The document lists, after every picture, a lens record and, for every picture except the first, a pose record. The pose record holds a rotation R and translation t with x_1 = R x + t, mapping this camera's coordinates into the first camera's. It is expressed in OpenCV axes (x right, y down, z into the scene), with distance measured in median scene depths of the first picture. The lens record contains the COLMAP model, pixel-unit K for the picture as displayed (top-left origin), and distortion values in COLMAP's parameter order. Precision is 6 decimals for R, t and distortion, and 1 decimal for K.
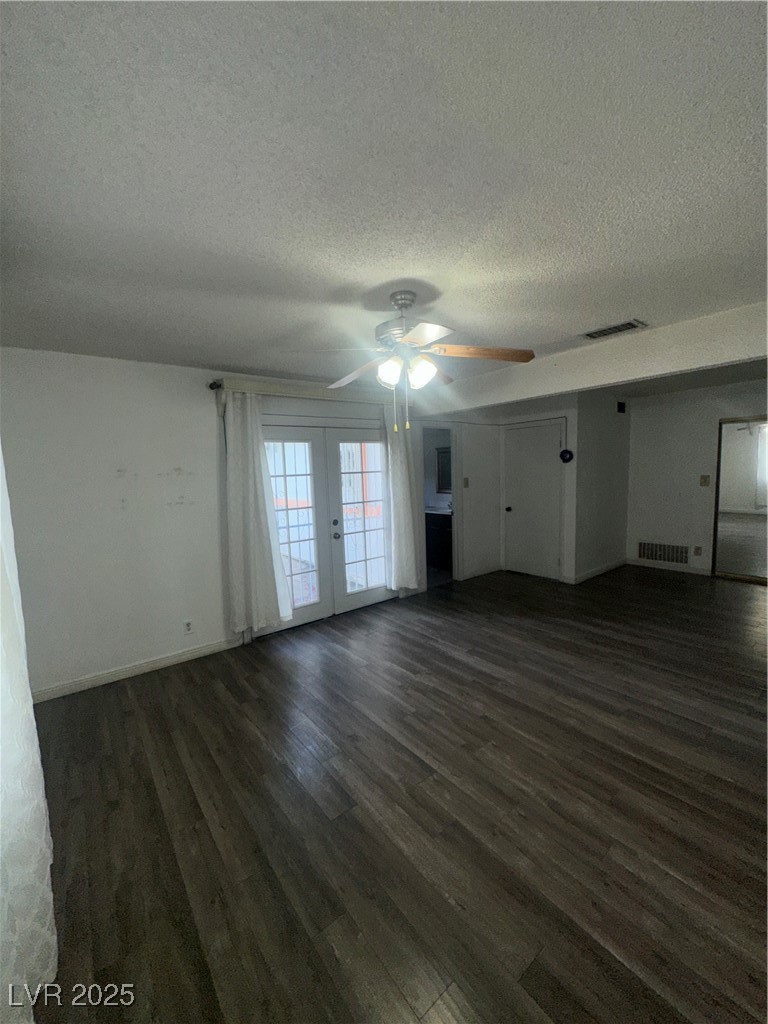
lens RADIAL K [[409.5, 0, 382.8], [0, 409.5, 512.1], [0, 0, 1]] dist [-0.002561, 0.000477]
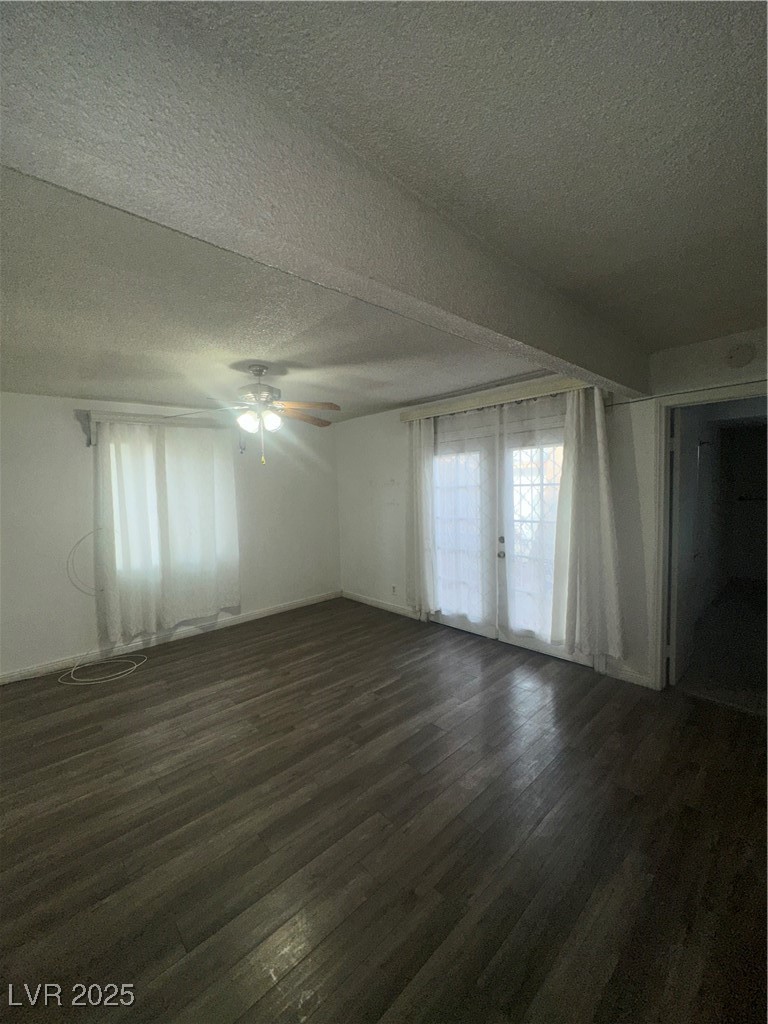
lens RADIAL K [[409.5, 0, 382.0], [0, 409.5, 513.8], [0, 0, 1]] dist [-0.002561, 0.000477]
pose [[0.083129, 0.102244, -0.991280, 0.952470], [-0.077352, 0.992384, 0.095871, -0.124091], [0.993532, 0.068708, 0.090404, 0.835230]]
